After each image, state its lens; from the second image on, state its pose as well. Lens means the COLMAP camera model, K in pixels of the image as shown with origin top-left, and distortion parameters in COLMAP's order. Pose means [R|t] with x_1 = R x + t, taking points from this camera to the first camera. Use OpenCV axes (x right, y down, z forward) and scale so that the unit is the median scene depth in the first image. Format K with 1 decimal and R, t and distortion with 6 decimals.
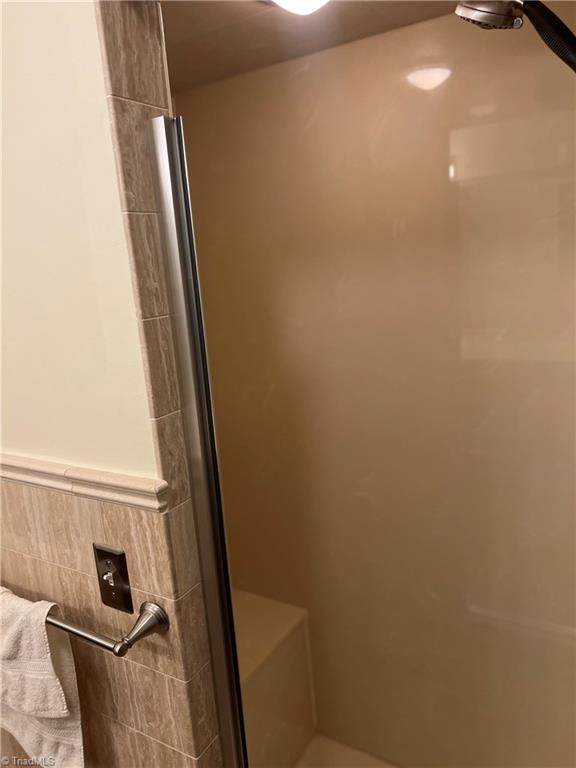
lens RADIAL K [[573.2, 0, 291.9], [0, 573.2, 385.5], [0, 0, 1]] dist [0.030692, -0.026970]
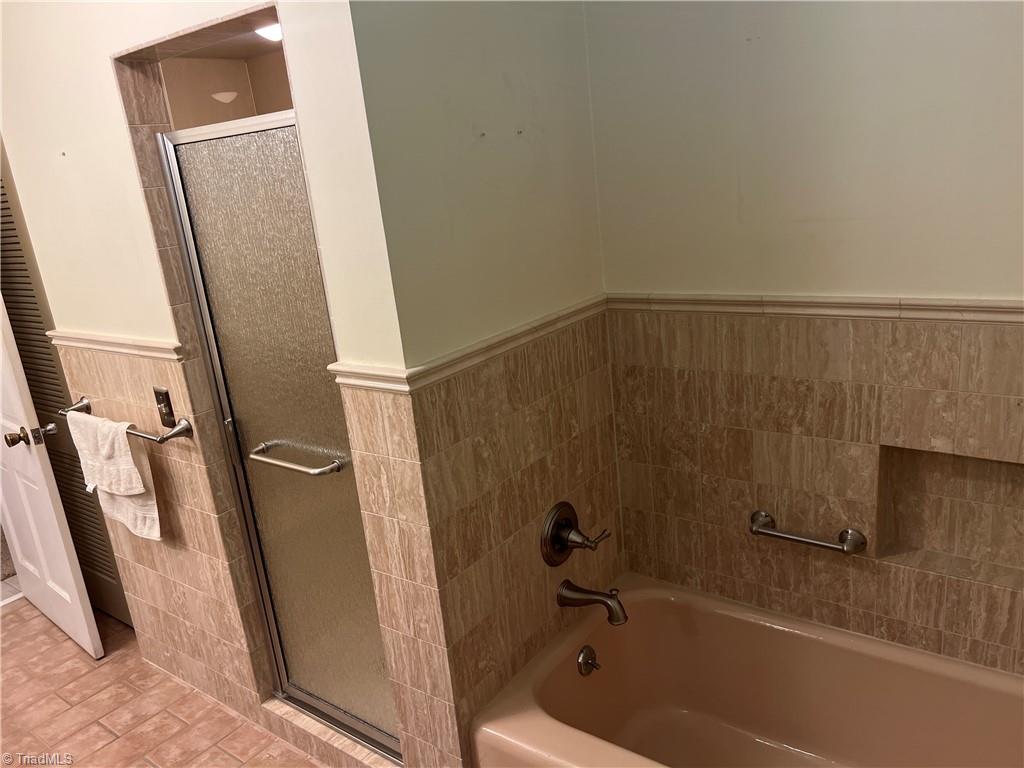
lens RADIAL K [[764.3, 0, 507.5], [0, 764.3, 385.1], [0, 0, 1]] dist [0.030692, -0.026970]
pose [[0.994116, 0.001512, -0.108308, 0.977131], [0.007196, 0.996772, 0.079965, 0.111342], [0.108079, -0.080274, 0.990896, -1.151260]]
